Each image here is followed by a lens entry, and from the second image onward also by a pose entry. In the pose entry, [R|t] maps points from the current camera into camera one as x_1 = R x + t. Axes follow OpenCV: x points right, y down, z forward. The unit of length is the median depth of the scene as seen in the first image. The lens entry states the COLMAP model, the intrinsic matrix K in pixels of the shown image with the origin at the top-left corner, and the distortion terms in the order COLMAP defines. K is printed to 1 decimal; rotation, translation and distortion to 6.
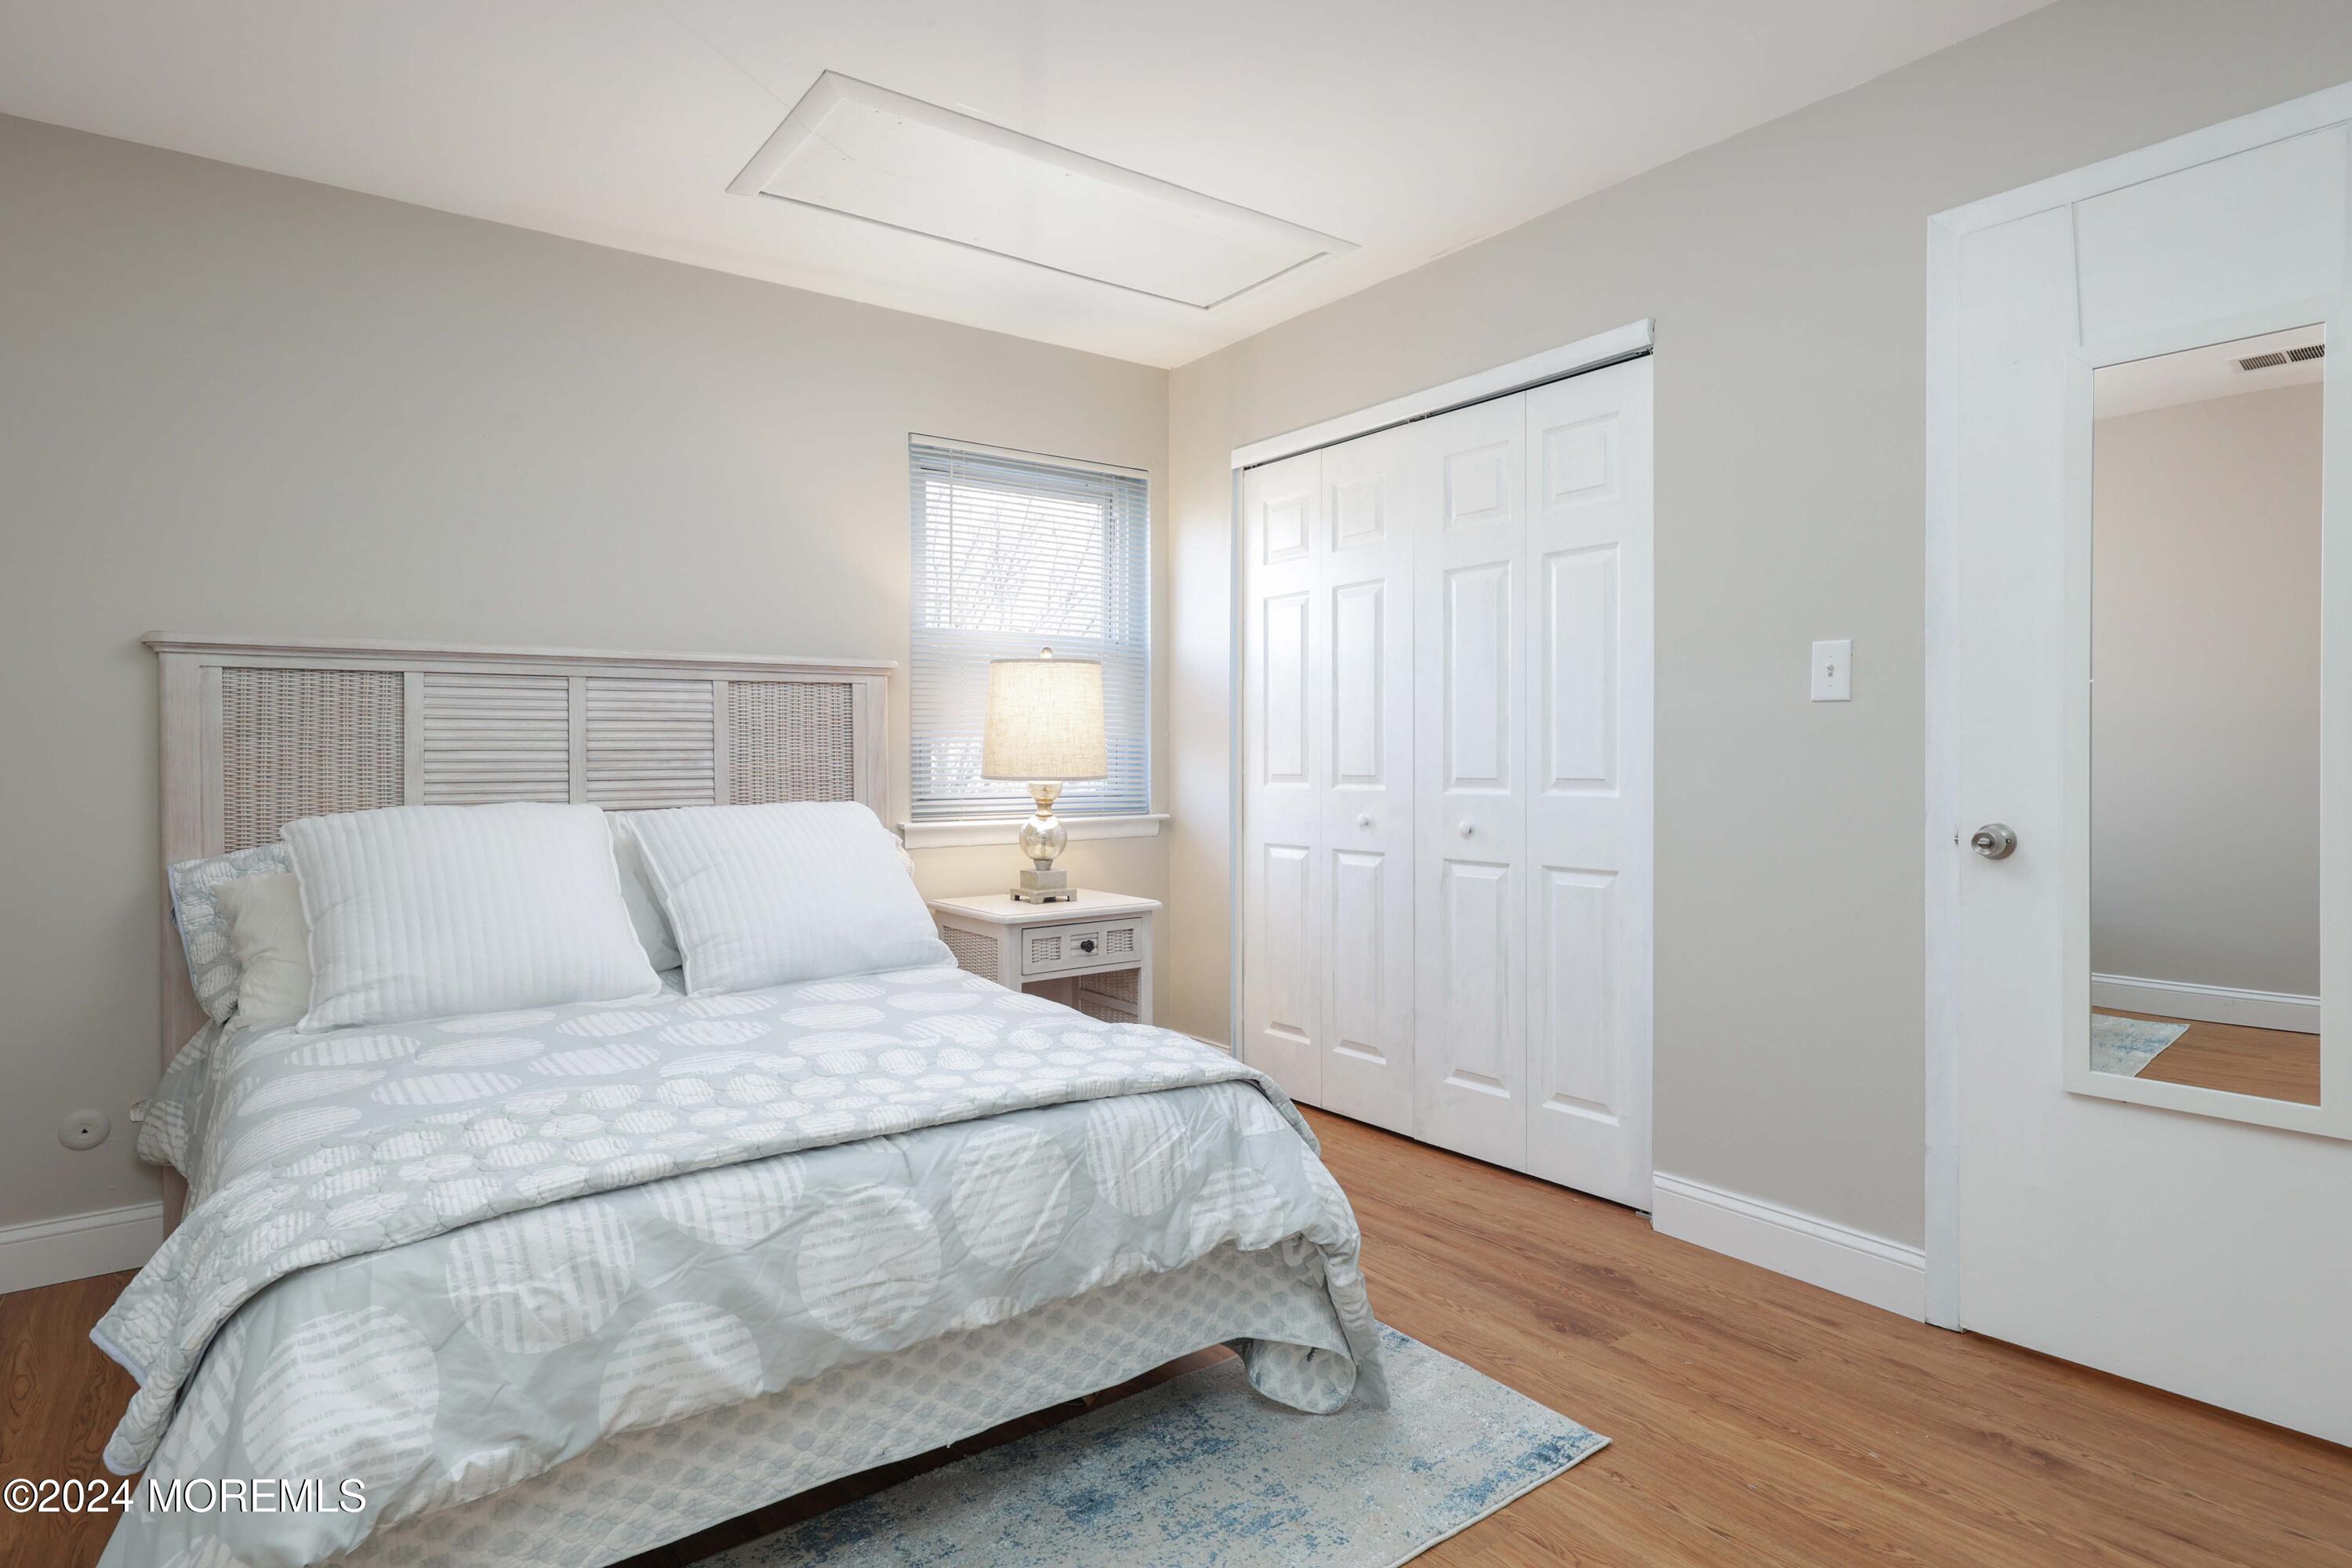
lens RADIAL K [[1269.0, 0, 1169.8], [0, 1269.0, 786.7], [0, 0, 1]] dist [0.005021, 0.000600]
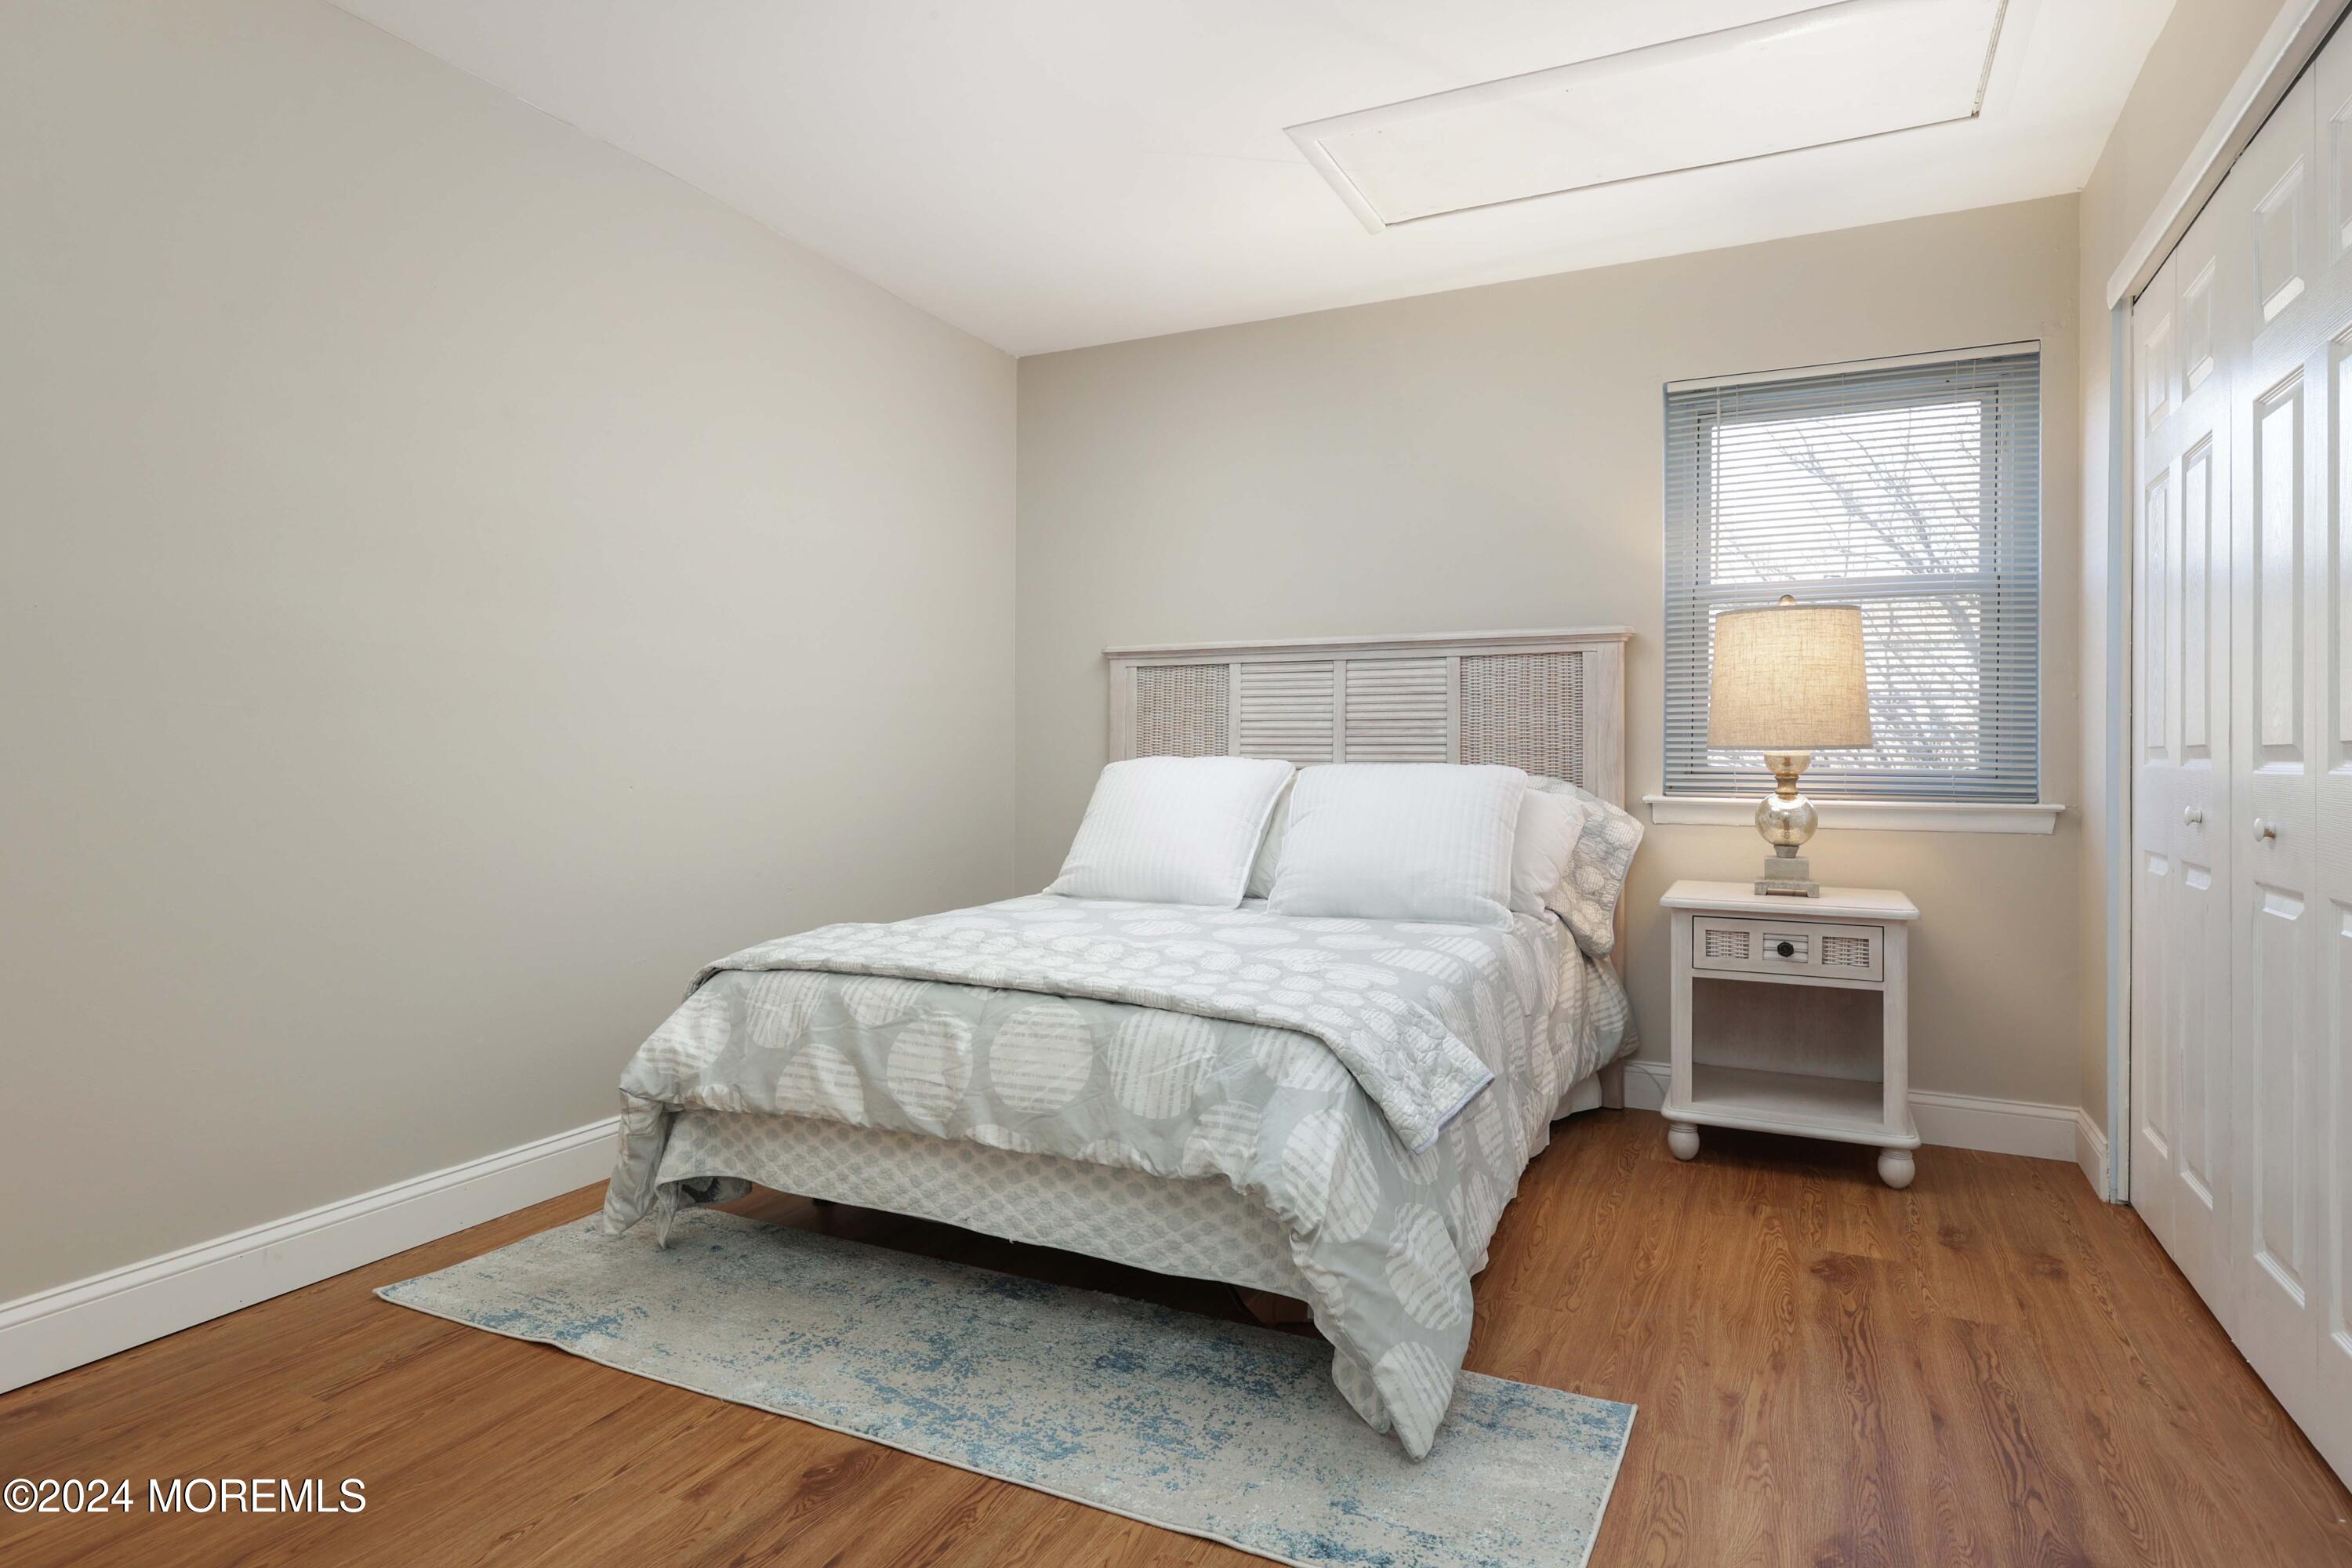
lens RADIAL K [[1269.0, 0, 1173.1], [0, 1269.0, 760.1], [0, 0, 1]] dist [0.005021, 0.000600]
pose [[0.460062, 0.011115, -0.887817, 0.650801], [-0.030152, 0.999540, -0.003111, 0.021832], [0.887375, 0.028201, 0.460186, 0.344299]]
